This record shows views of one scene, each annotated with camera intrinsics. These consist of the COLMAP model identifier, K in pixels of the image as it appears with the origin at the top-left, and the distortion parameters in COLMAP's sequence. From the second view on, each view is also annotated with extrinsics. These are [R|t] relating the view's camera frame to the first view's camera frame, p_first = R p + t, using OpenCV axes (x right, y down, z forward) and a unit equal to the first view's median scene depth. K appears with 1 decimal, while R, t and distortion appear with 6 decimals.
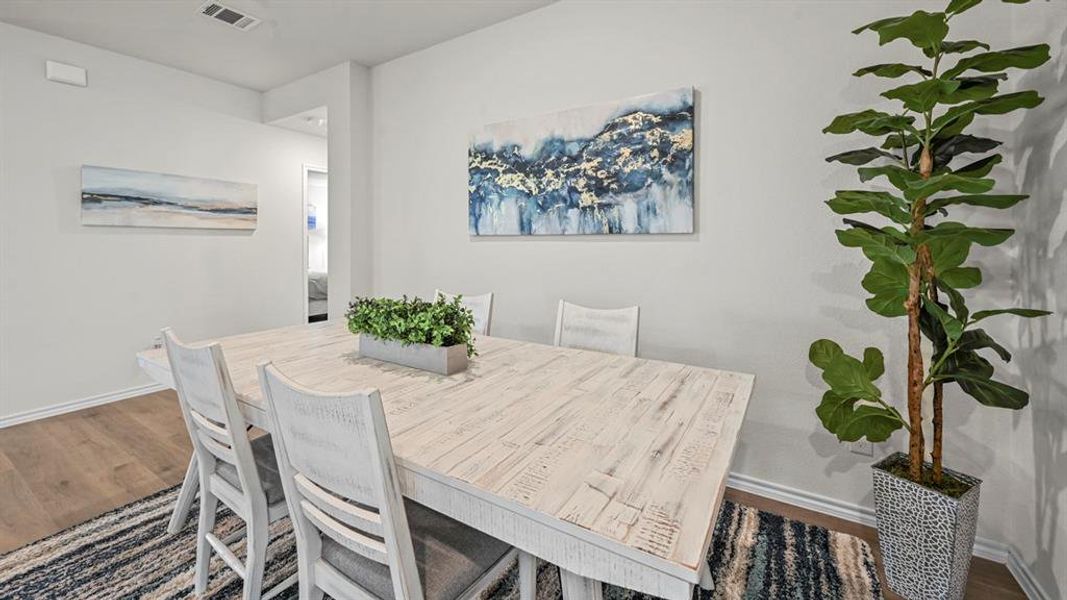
lens RADIAL K [[420.1, 0, 520.5], [0, 420.1, 245.3], [0, 0, 1]] dist [-0.000535, 0.000092]
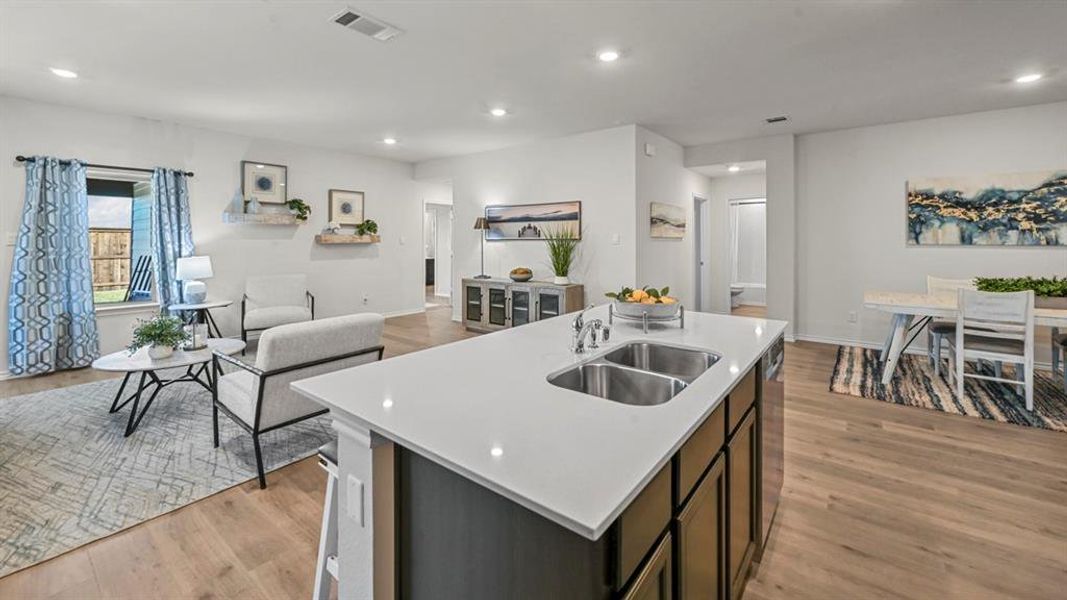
lens RADIAL K [[420.1, 0, 531.8], [0, 420.1, 237.3], [0, 0, 1]] dist [-0.000535, 0.000092]
pose [[0.993652, 0.001458, -0.112486, -1.660760], [-0.002830, 0.999923, -0.012042, -0.031618], [0.112460, 0.012284, 0.993580, -0.950074]]
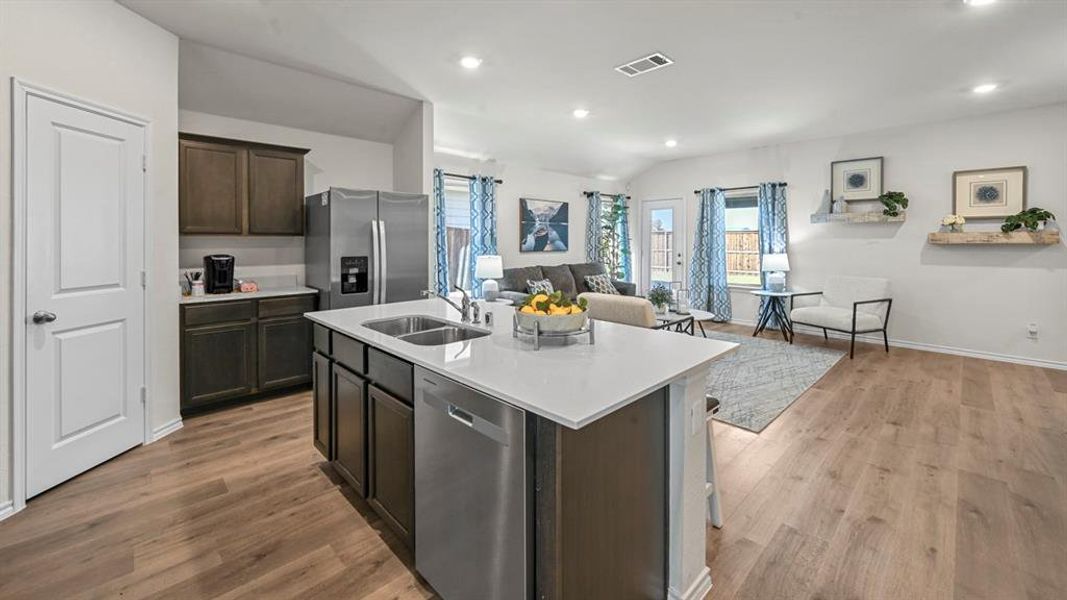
lens RADIAL K [[420.1, 0, 530.9], [0, 420.1, 243.4], [0, 0, 1]] dist [-0.000535, 0.000092]
pose [[-0.237281, 0.009563, -0.971394, -0.831889], [-0.004000, 0.999933, 0.010821, -0.036818], [0.971433, 0.006454, -0.237226, 0.044391]]
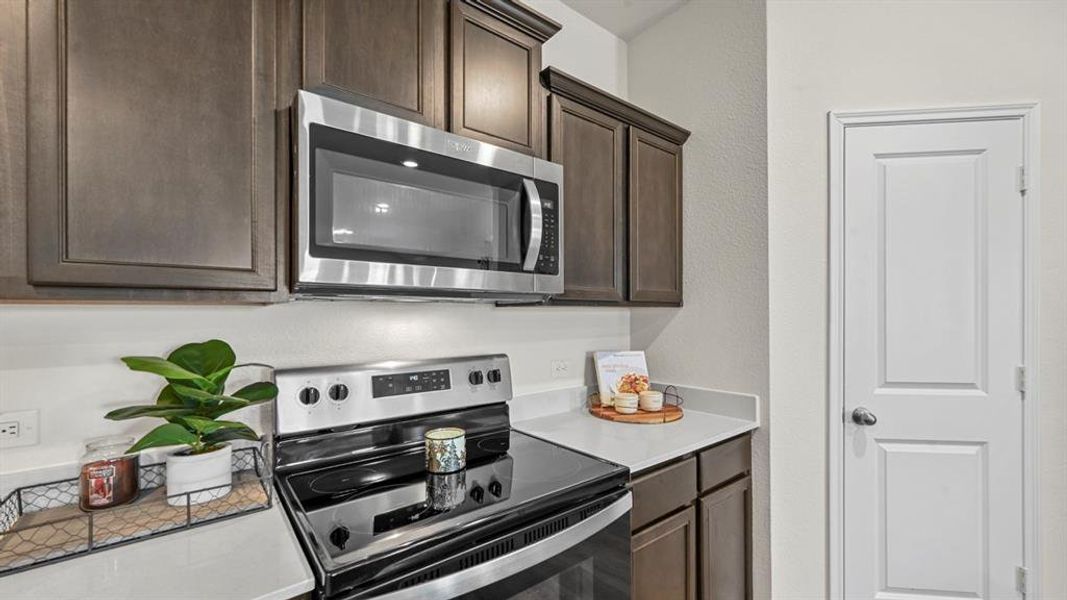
lens RADIAL K [[420.1, 0, 540.5], [0, 420.1, 314.3], [0, 0, 1]] dist [-0.000535, 0.000092]
pose [[-0.947606, 0.008643, 0.319325, -1.154916], [0.009136, 0.999958, 0.000046, -0.034359], [-0.319311, 0.002961, -0.947645, -0.345590]]
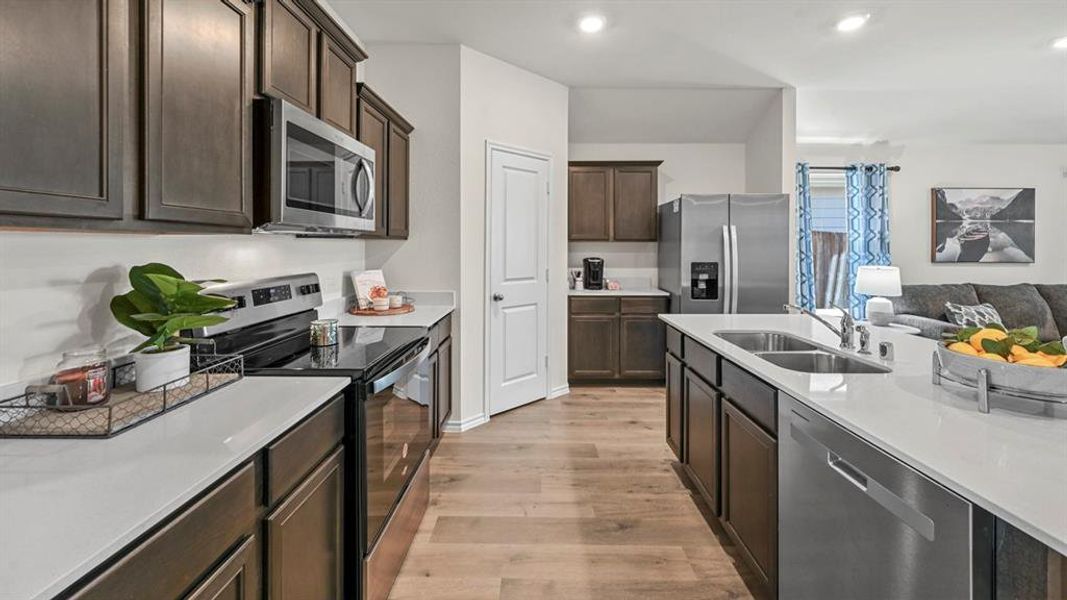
lens RADIAL K [[420.1, 0, 533.2], [0, 420.1, 246.0], [0, 0, 1]] dist [-0.000535, 0.000092]
pose [[-0.850631, 0.001063, -0.525762, -0.843899], [-0.002771, 0.999975, 0.006506, -0.036781], [0.525756, 0.006991, -0.850607, 0.022084]]
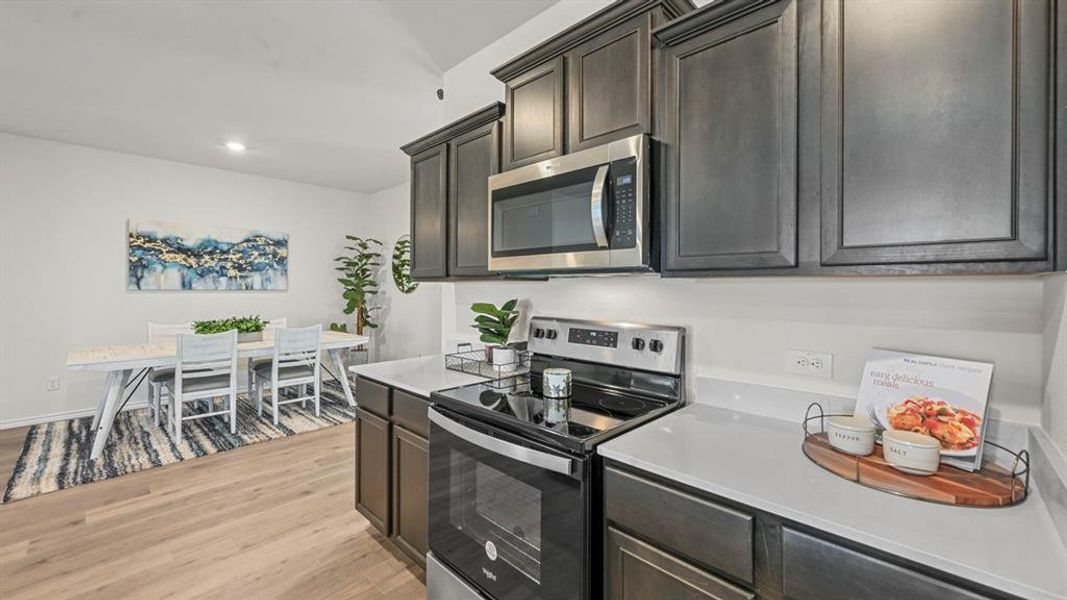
lens RADIAL K [[420.1, 0, 532.3], [0, 420.1, 287.0], [0, 0, 1]] dist [-0.000535, 0.000092]
pose [[0.195255, 0.003339, 0.980747, -1.540411], [0.000497, 0.999994, -0.003504, -0.032473], [-0.980752, 0.001172, 0.195252, -0.821160]]
